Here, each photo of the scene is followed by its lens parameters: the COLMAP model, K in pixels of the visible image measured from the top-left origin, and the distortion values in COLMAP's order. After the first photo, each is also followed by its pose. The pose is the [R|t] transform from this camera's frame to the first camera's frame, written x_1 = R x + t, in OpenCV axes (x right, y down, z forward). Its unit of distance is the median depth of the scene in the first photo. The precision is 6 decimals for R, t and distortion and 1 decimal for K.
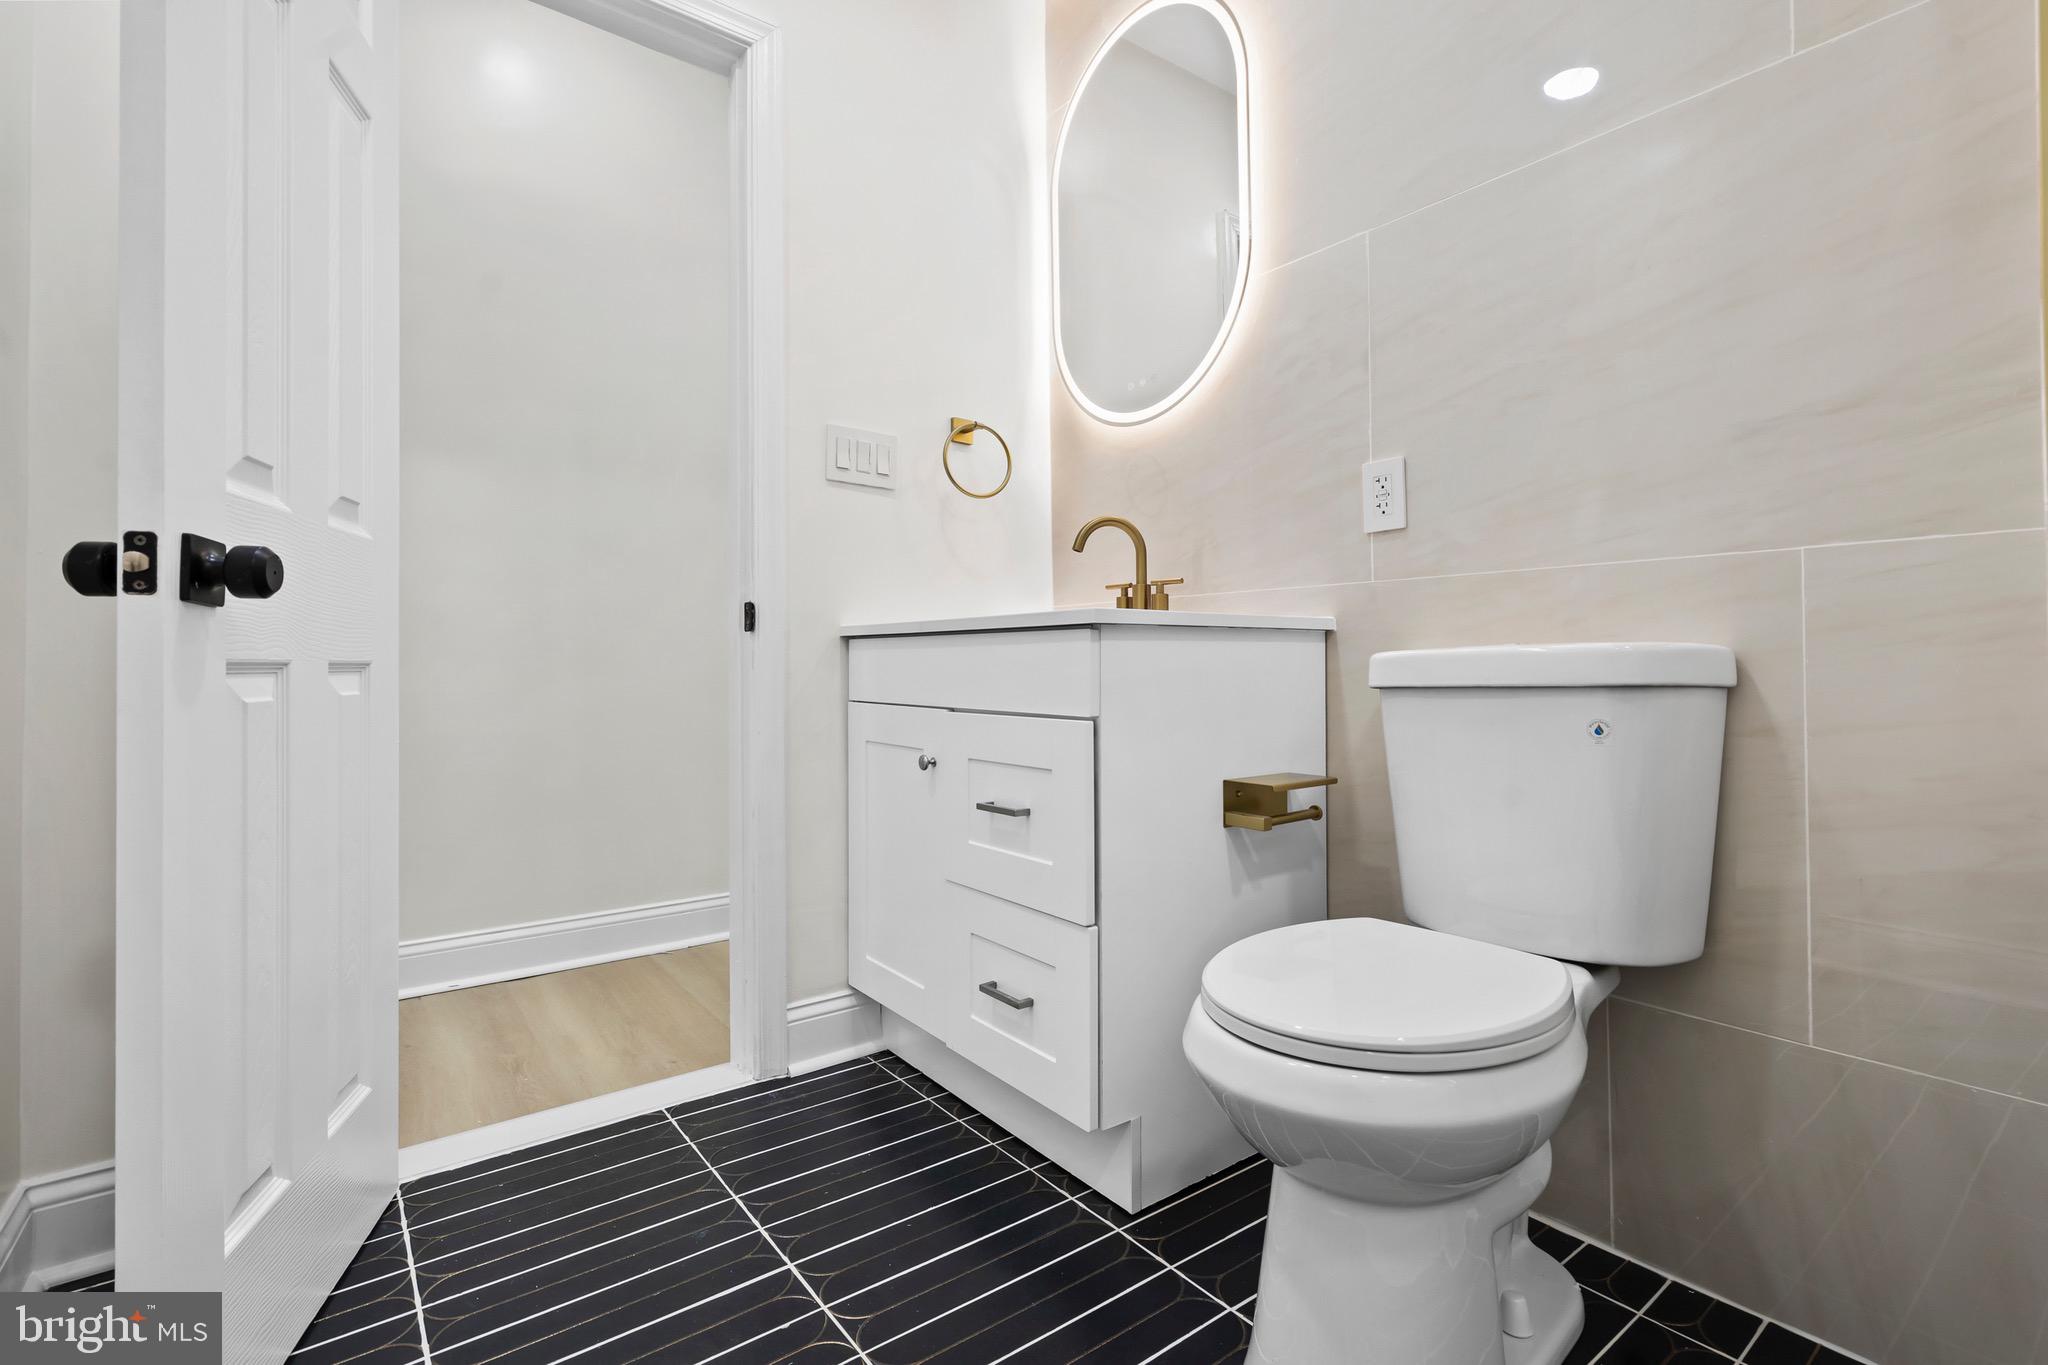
lens RADIAL K [[937.9, 0, 1017.4], [0, 937.9, 651.3], [0, 0, 1]] dist [-0.003106, 0.000273]
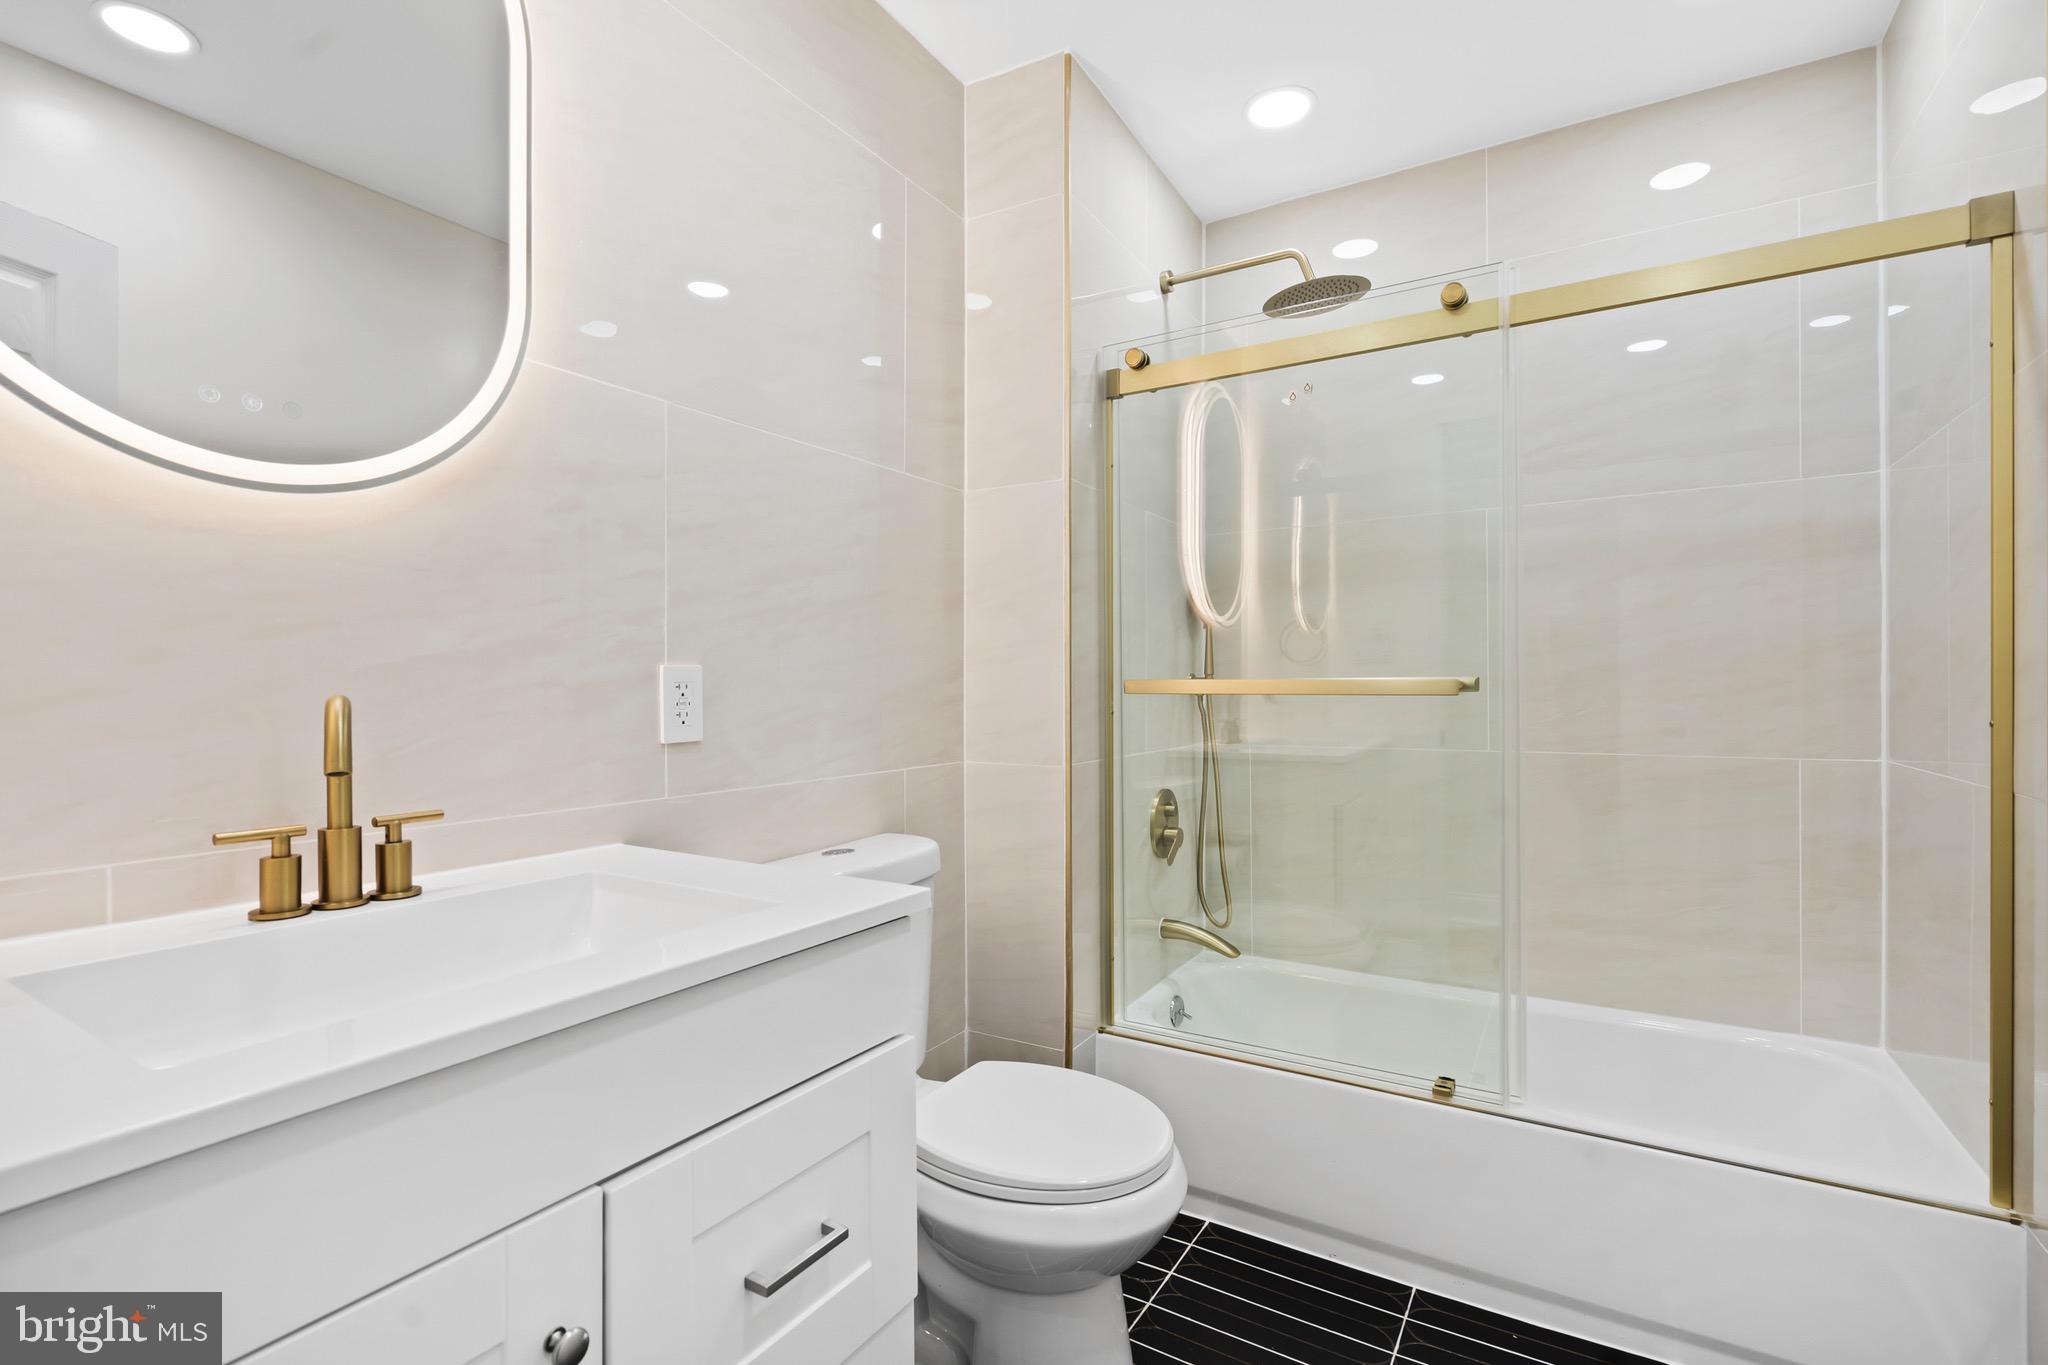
lens RADIAL K [[937.7, 0, 1024.0], [0, 937.7, 682.5], [0, 0, 1]] dist [-0.000795, 0.000065]
pose [[-0.371116, 0.009148, 0.928541, -0.577082], [-0.008331, 0.999878, -0.013181, -0.176801], [-0.928549, -0.012628, -0.370995, 1.024765]]
